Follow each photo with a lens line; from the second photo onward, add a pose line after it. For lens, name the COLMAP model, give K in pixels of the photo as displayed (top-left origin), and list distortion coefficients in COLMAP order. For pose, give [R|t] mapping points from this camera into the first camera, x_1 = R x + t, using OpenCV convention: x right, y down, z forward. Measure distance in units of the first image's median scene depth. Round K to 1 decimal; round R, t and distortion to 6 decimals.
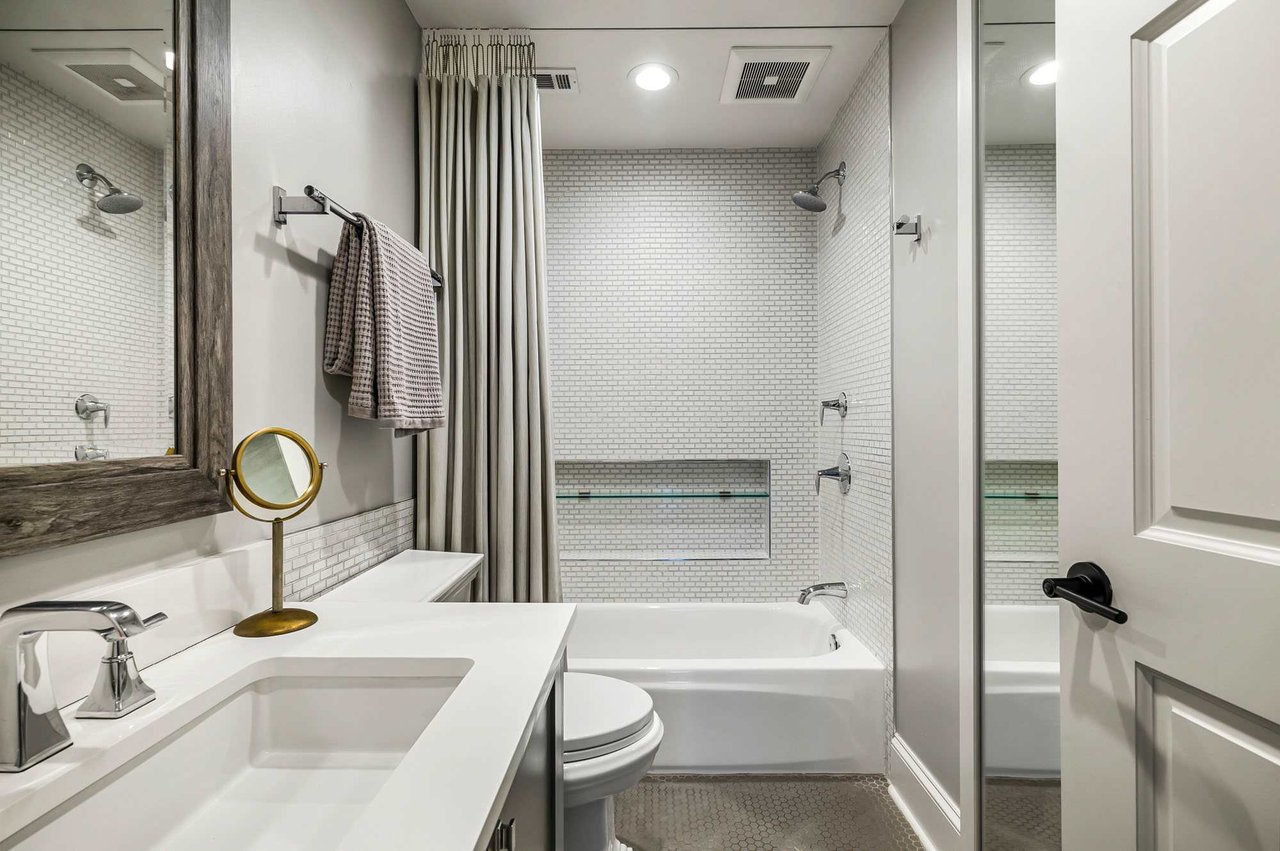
lens RADIAL K [[587.3, 0, 640.0], [0, 587.3, 425.5], [0, 0, 1]] dist [0.002772, 0.000098]
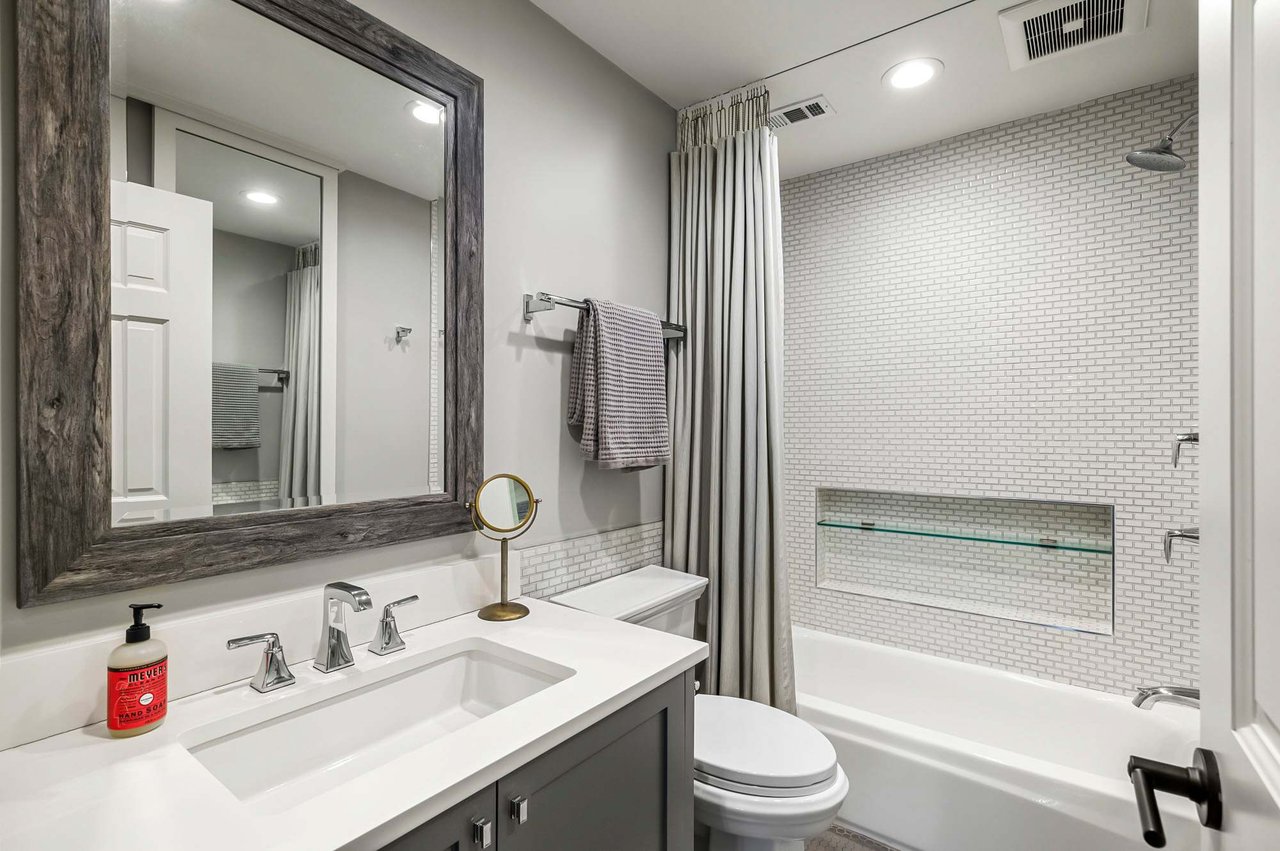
lens RADIAL K [[599.7, 0, 640.0], [0, 599.7, 425.5], [0, 0, 1]] dist [0.002871, 0.000263]
pose [[0.804021, 0.002179, -0.594597, 0.406147], [-0.002660, 0.999996, 0.000069, -0.092103], [0.594595, 0.001526, 0.804024, 0.025733]]
